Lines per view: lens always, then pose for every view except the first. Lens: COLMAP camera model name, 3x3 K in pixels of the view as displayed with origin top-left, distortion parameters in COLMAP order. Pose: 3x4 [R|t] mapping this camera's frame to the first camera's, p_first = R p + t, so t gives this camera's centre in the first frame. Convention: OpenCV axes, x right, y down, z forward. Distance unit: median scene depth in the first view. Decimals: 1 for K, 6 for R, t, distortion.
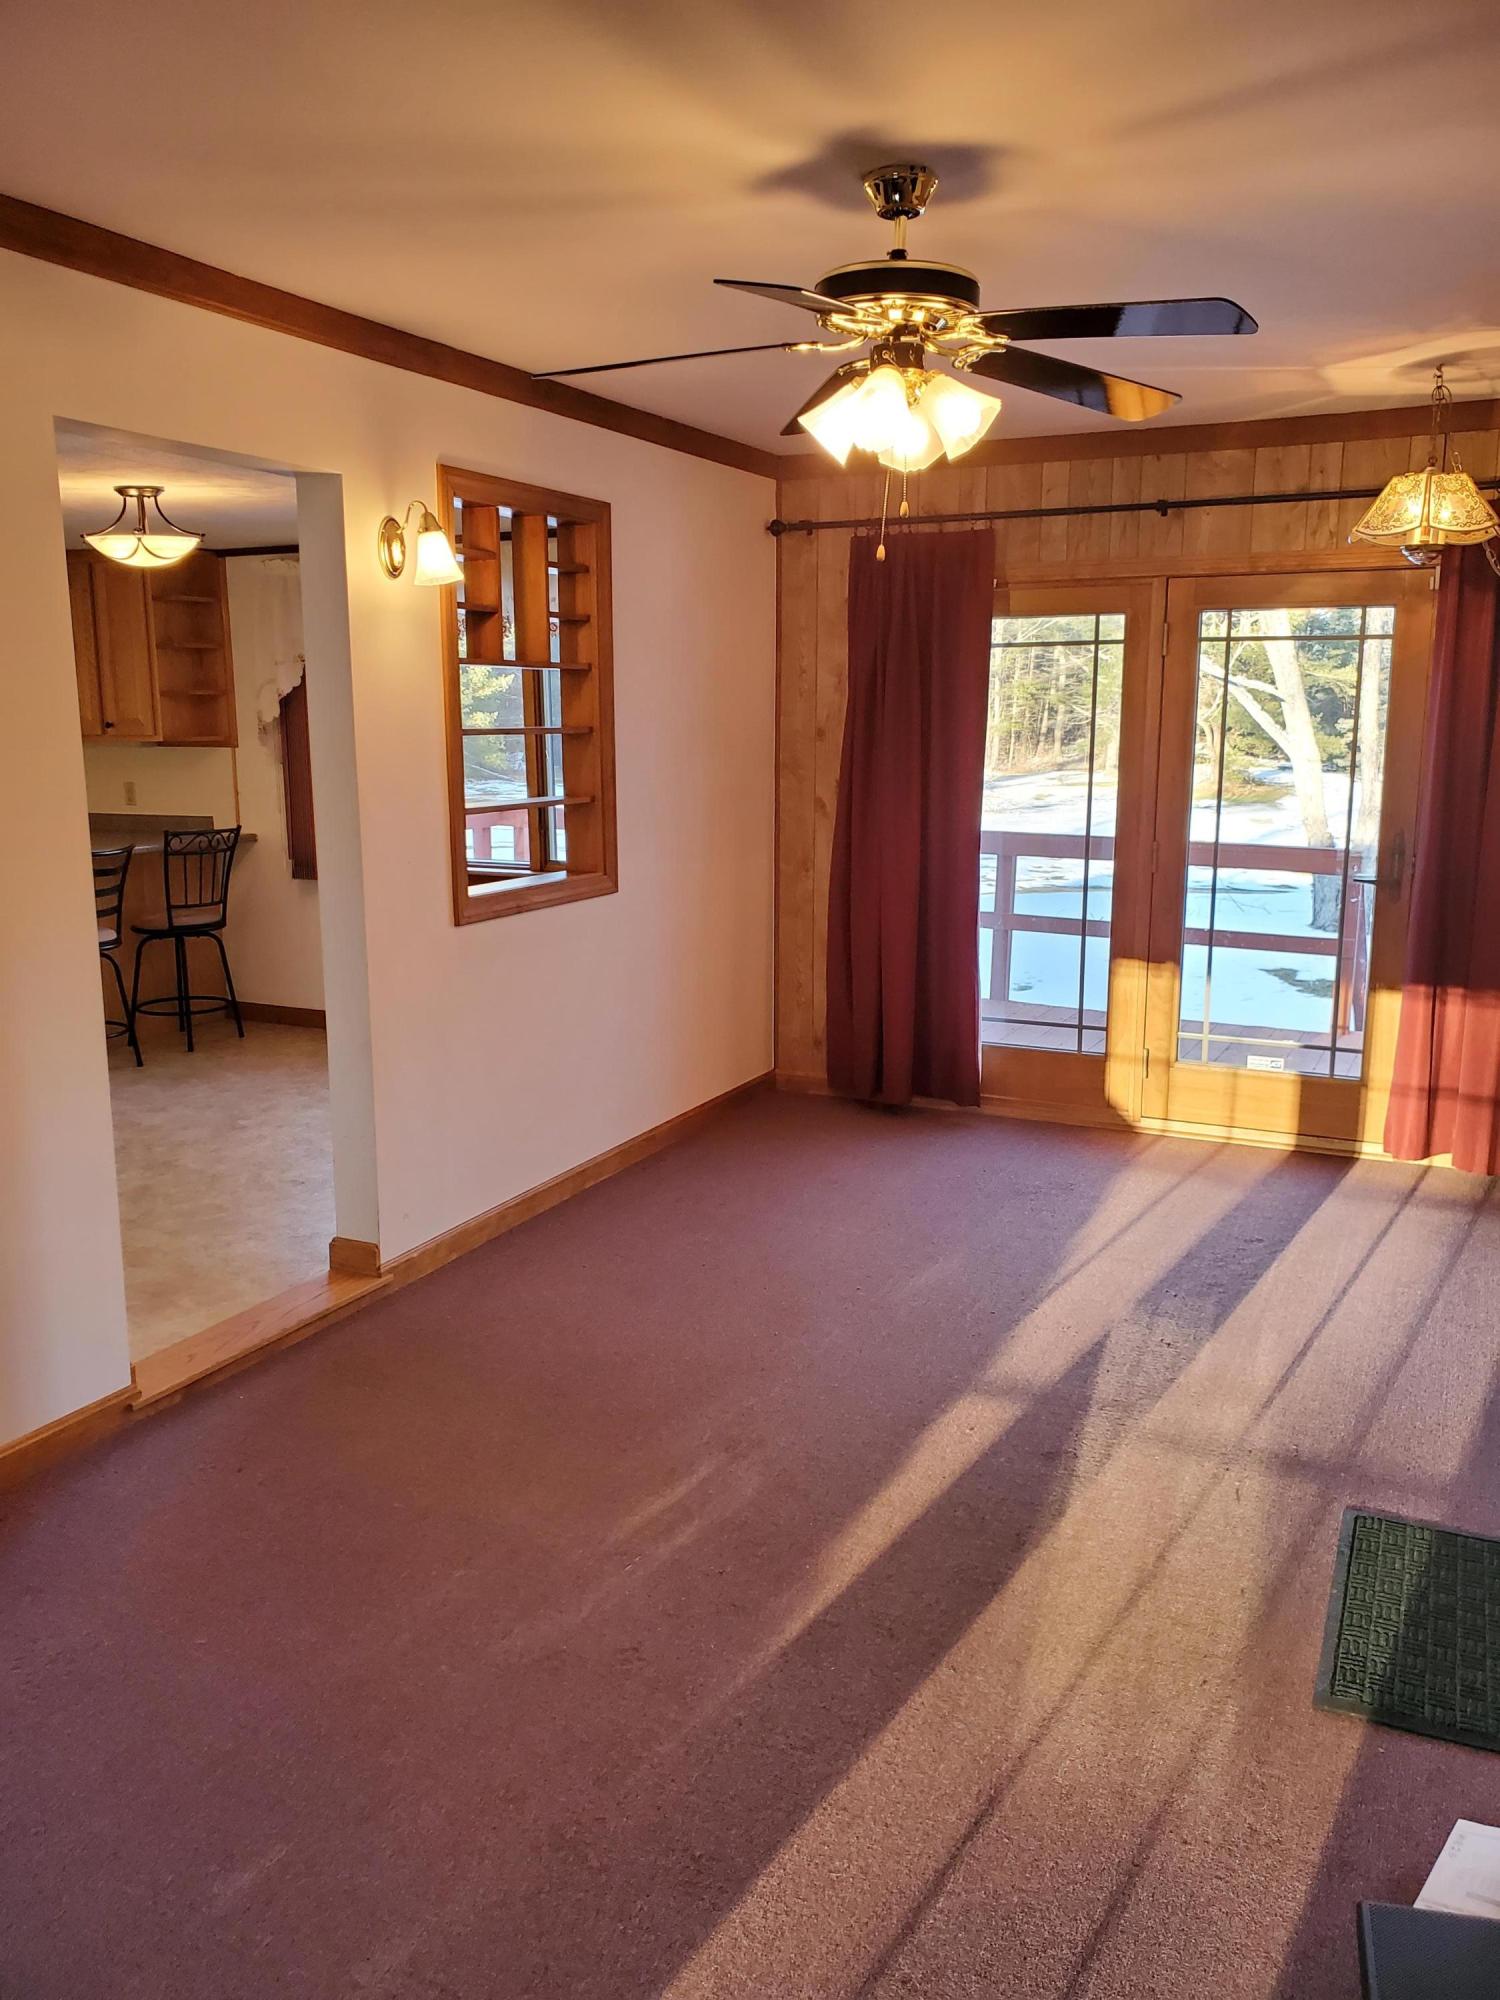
lens RADIAL K [[1534.8, 0, 750.0], [0, 1534.8, 1000.0], [0, 0, 1]] dist [0.021924, 0.002686]
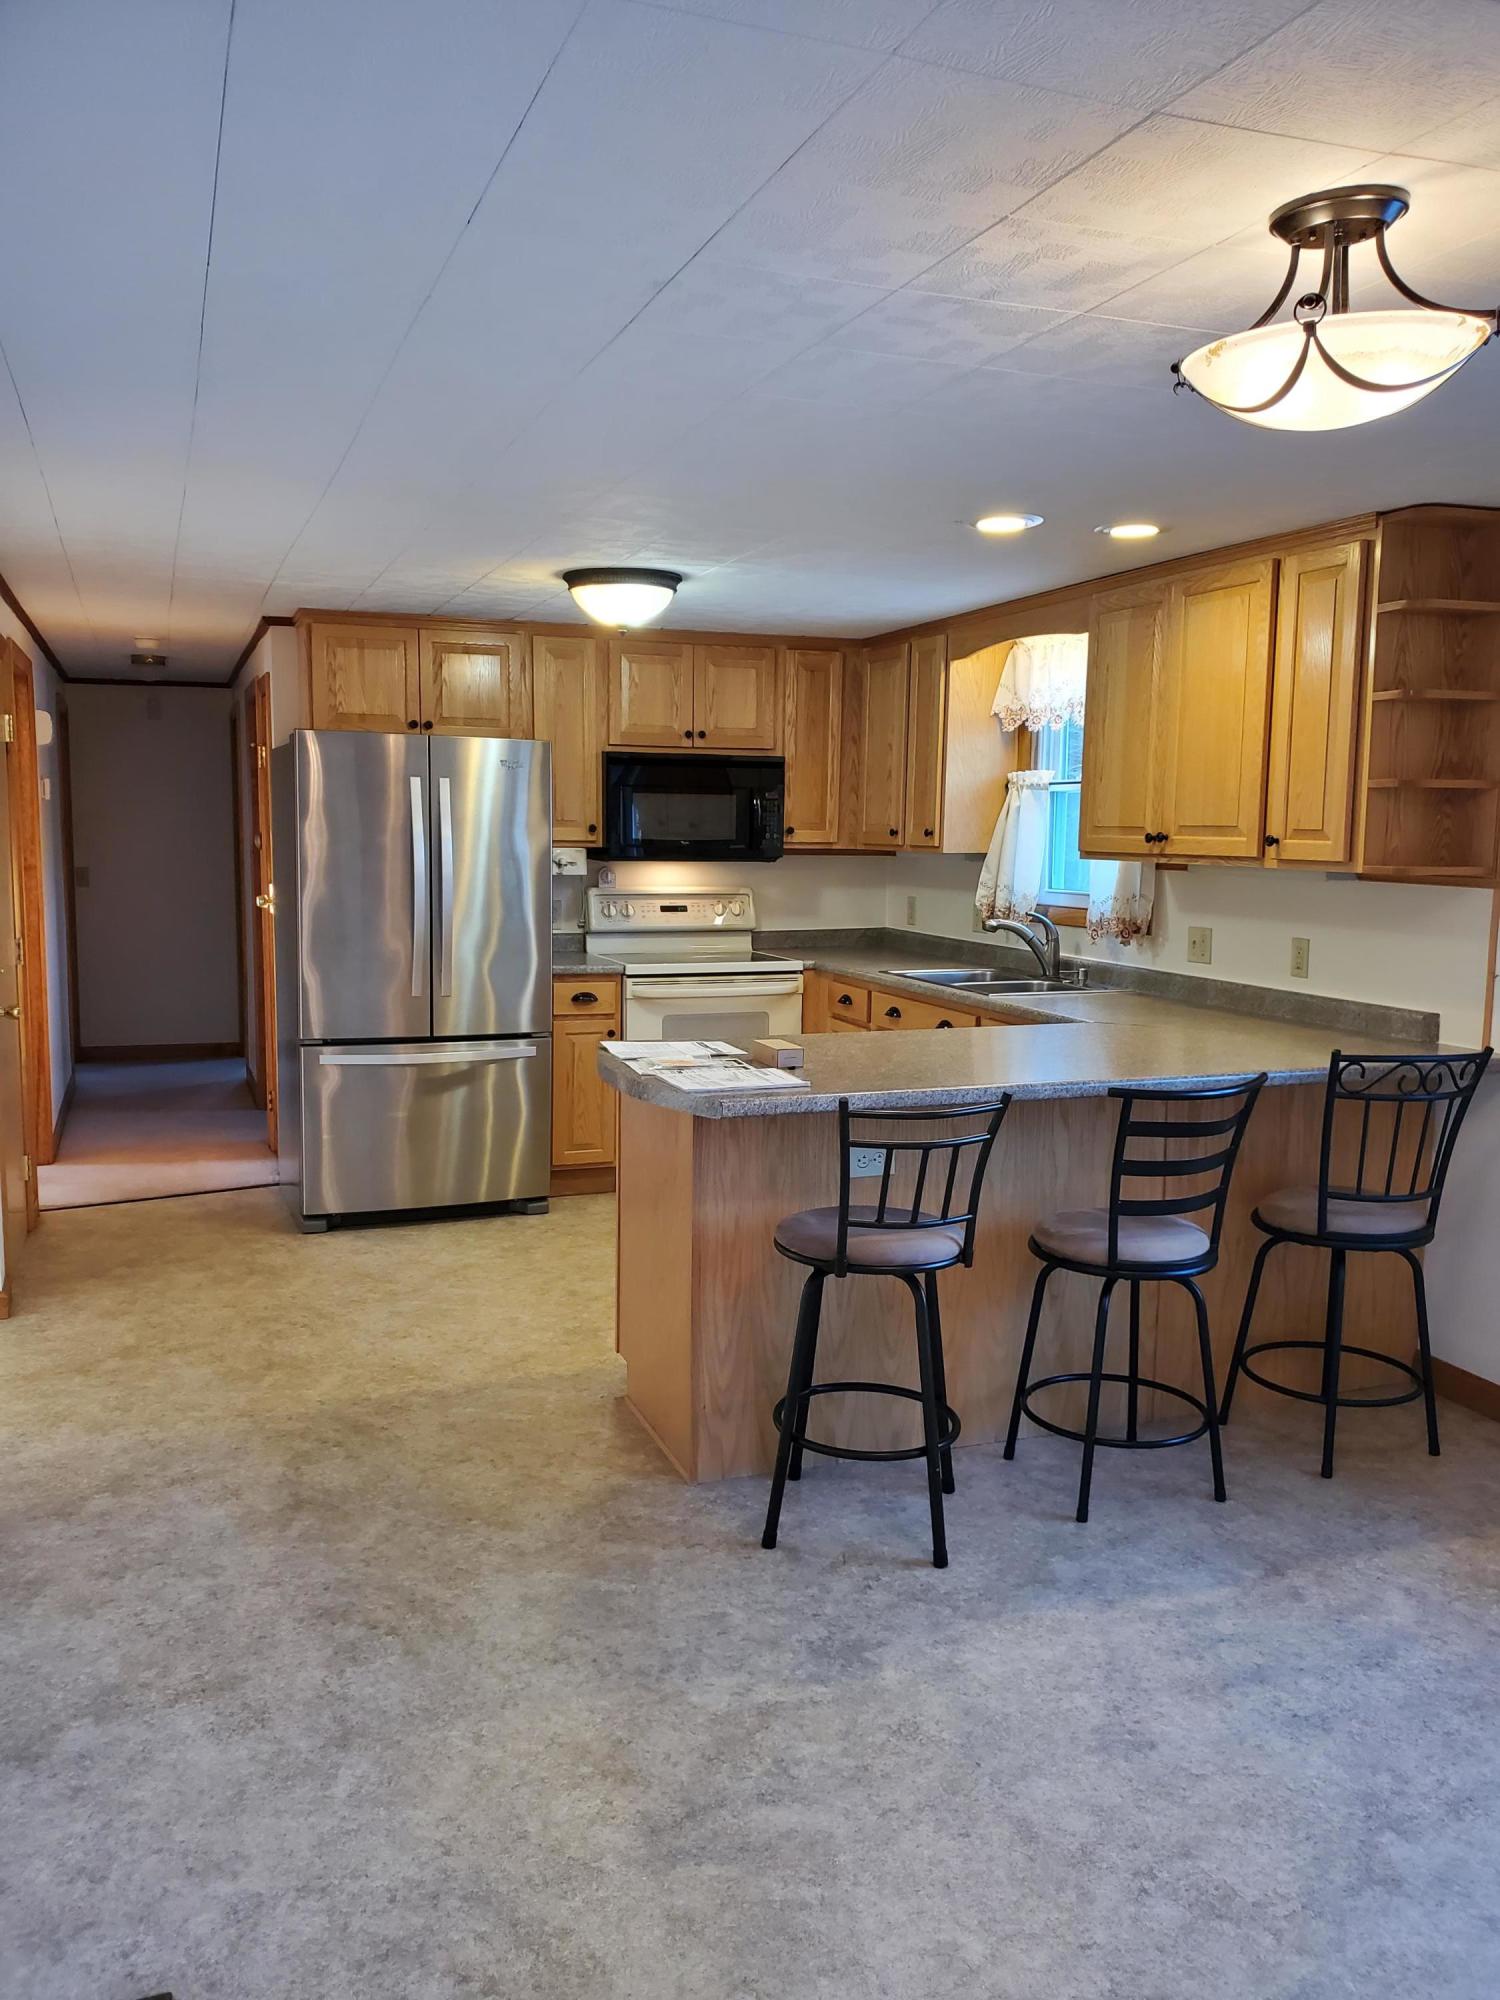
lens RADIAL K [[1534.8, 0, 750.0], [0, 1534.8, 1000.0], [0, 0, 1]] dist [0.021924, 0.002686]
pose [[0.718329, 0.100462, -0.688411, -0.165501], [-0.147224, 0.989060, -0.009285, -0.090600], [0.679947, 0.108021, 0.725261, 0.484982]]
